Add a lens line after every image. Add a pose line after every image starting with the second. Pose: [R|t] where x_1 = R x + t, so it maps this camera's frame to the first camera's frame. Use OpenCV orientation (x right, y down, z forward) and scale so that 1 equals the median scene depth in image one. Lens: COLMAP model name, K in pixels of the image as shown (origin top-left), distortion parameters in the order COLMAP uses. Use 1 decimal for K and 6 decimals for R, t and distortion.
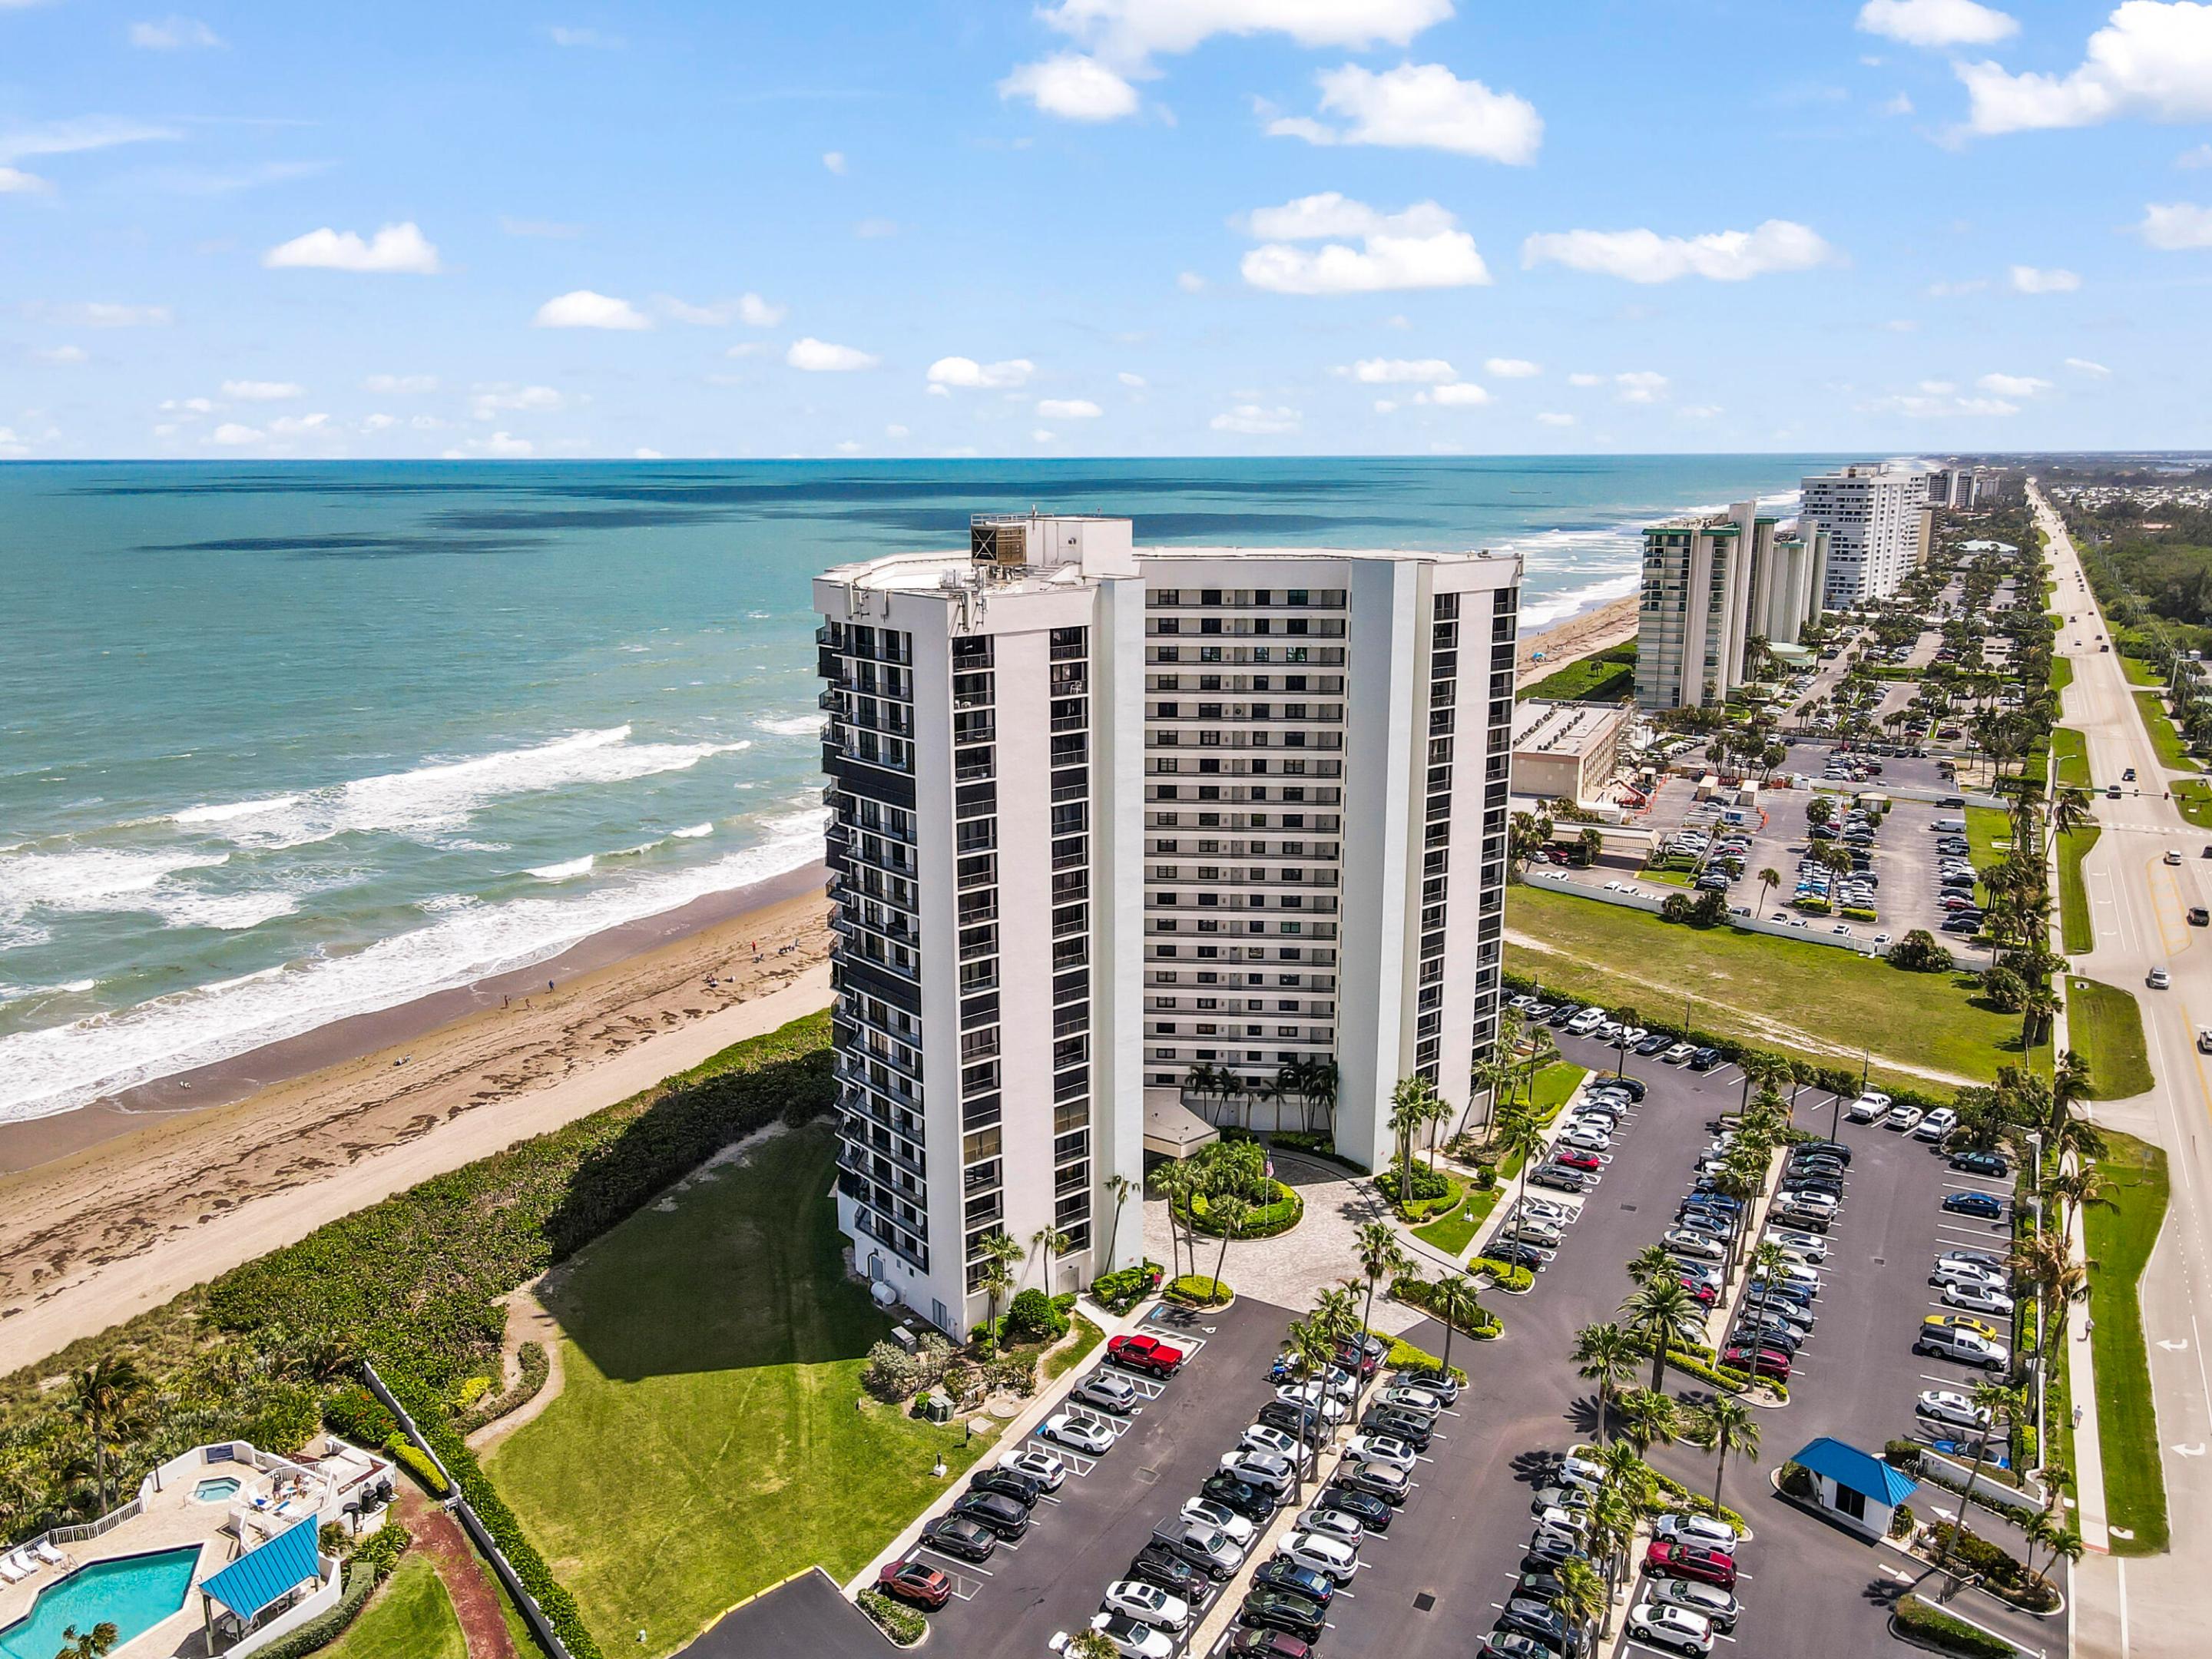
lens RADIAL K [[1591.8, 0, 1106.0], [0, 1591.8, 829.5], [0, 0, 1]] dist [0.011590, 0.008814]
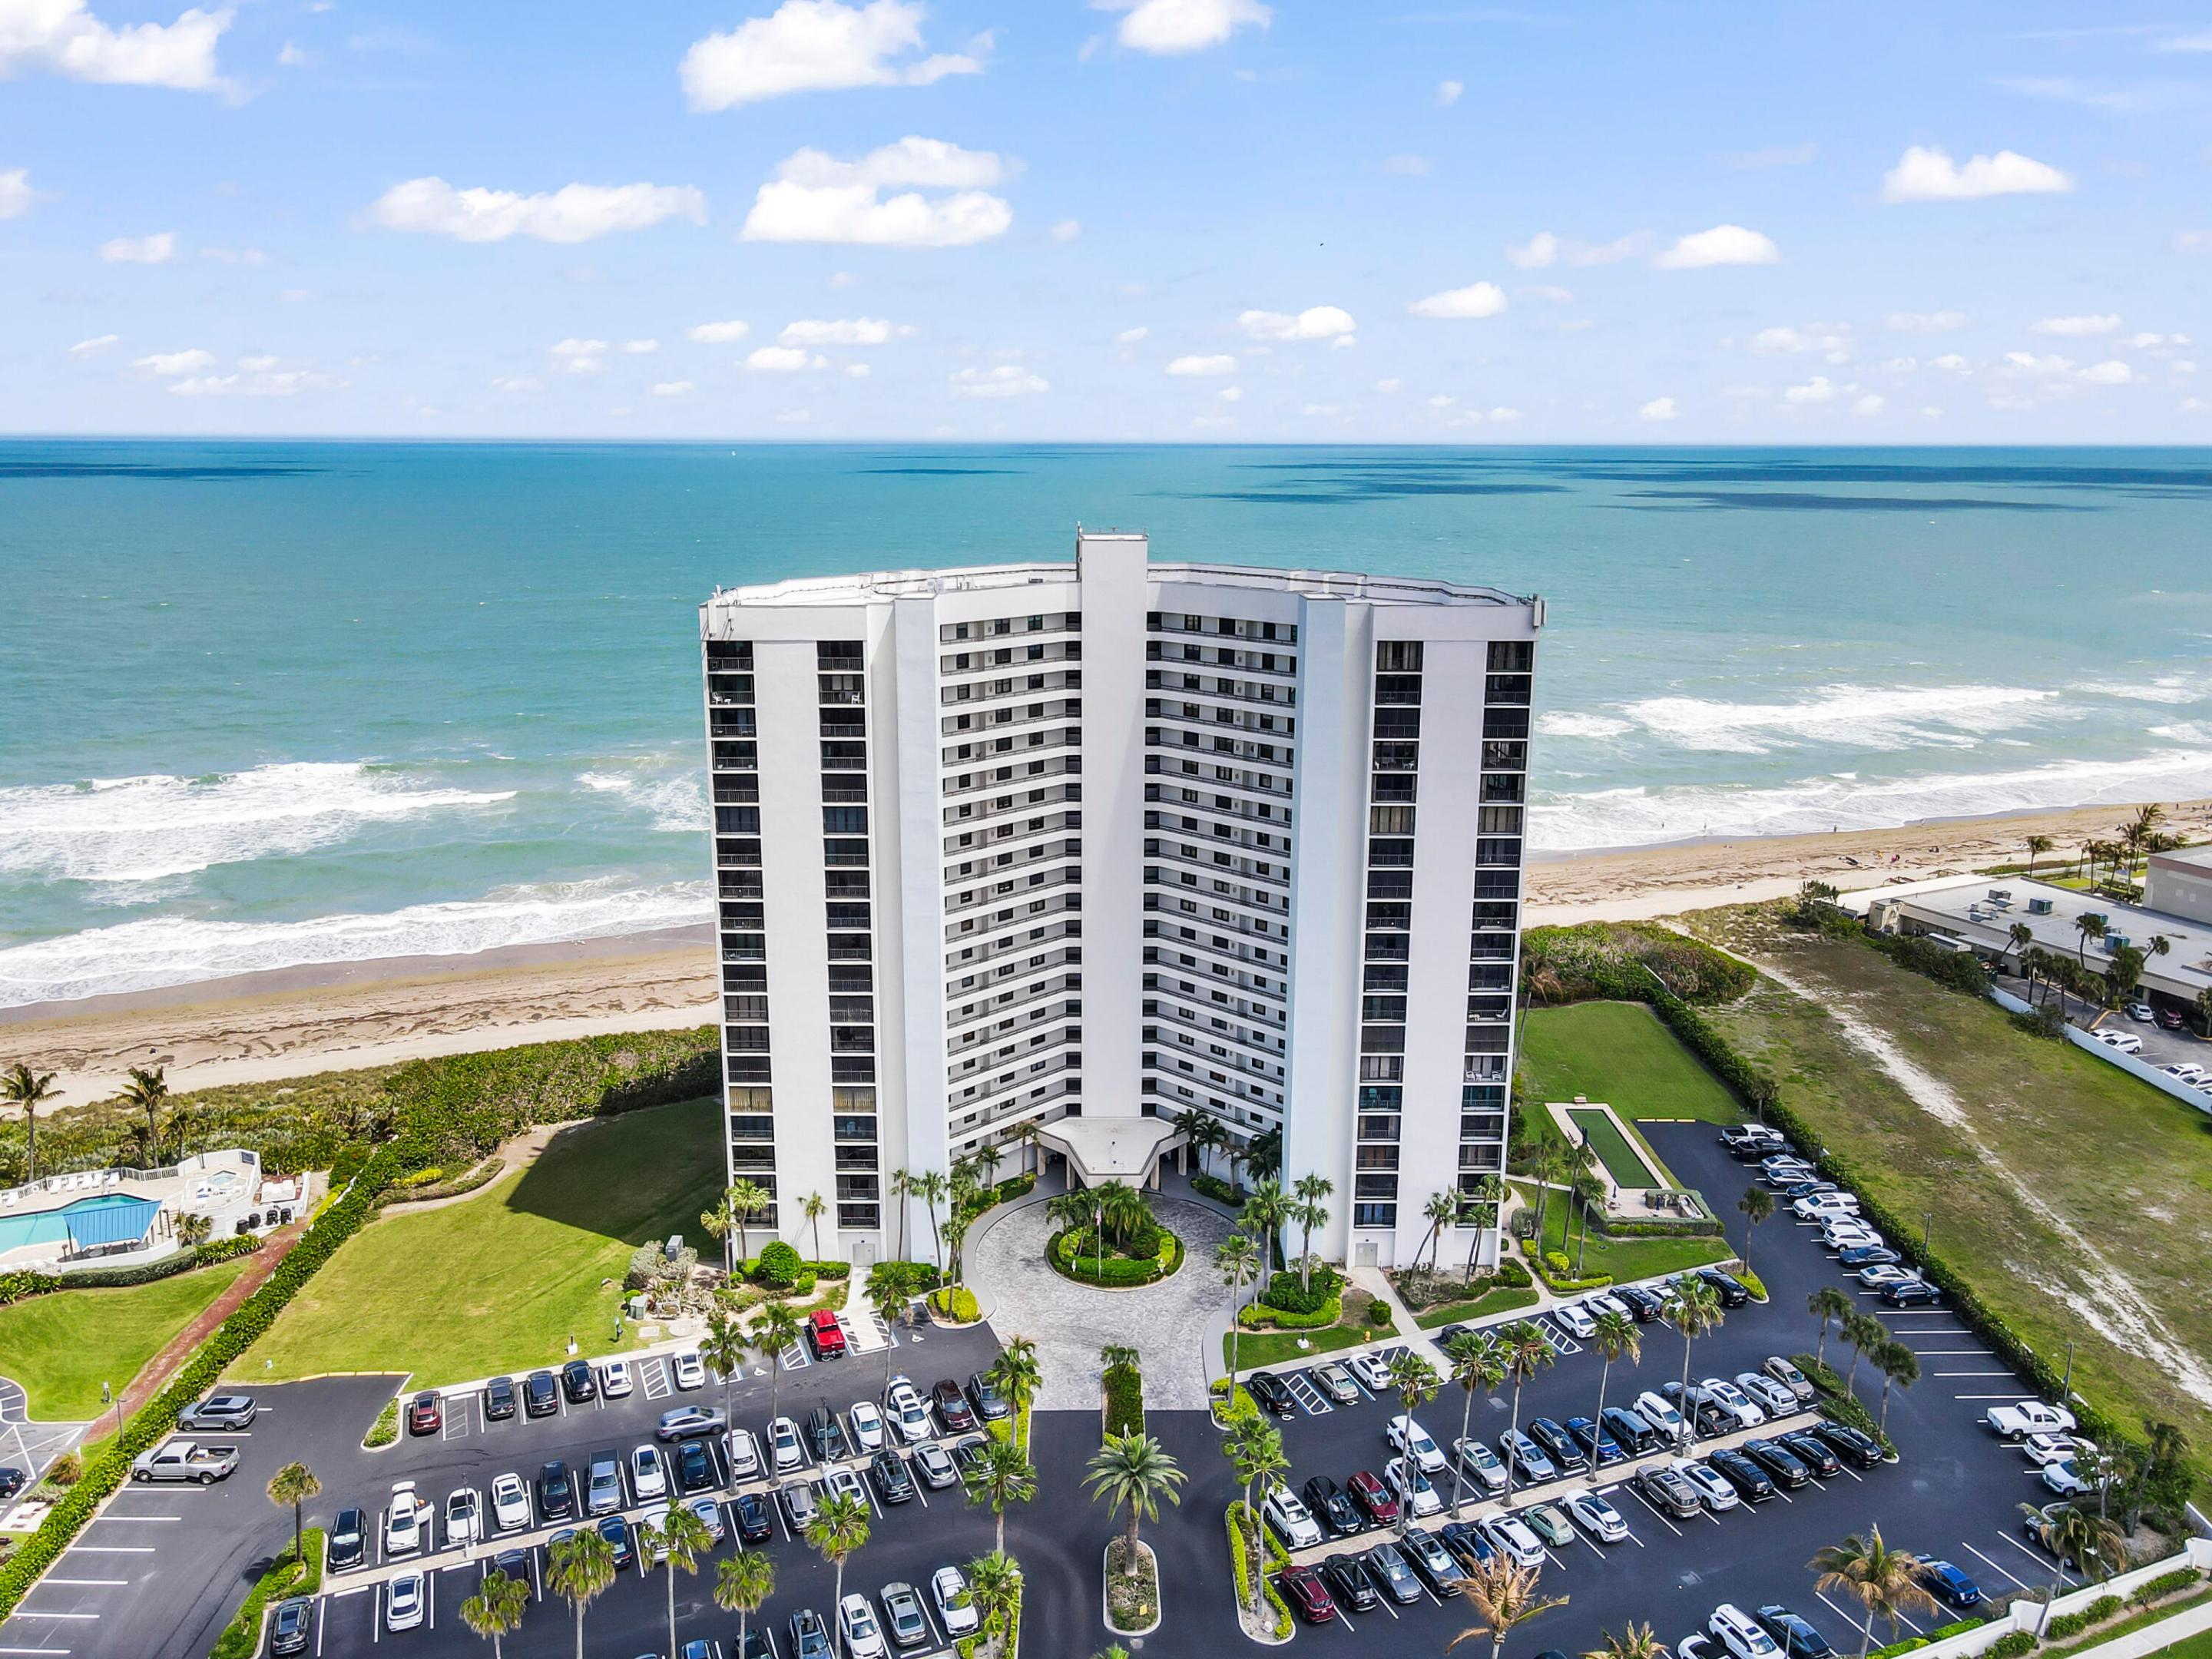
lens RADIAL K [[1591.8, 0, 1106.0], [0, 1591.8, 829.5], [0, 0, 1]] dist [0.011590, 0.008814]
pose [[0.784884, 0.149836, -0.601253, 0.708661], [-0.148688, 0.987516, 0.051996, -0.076548], [0.601538, 0.048588, 0.797365, 0.240823]]
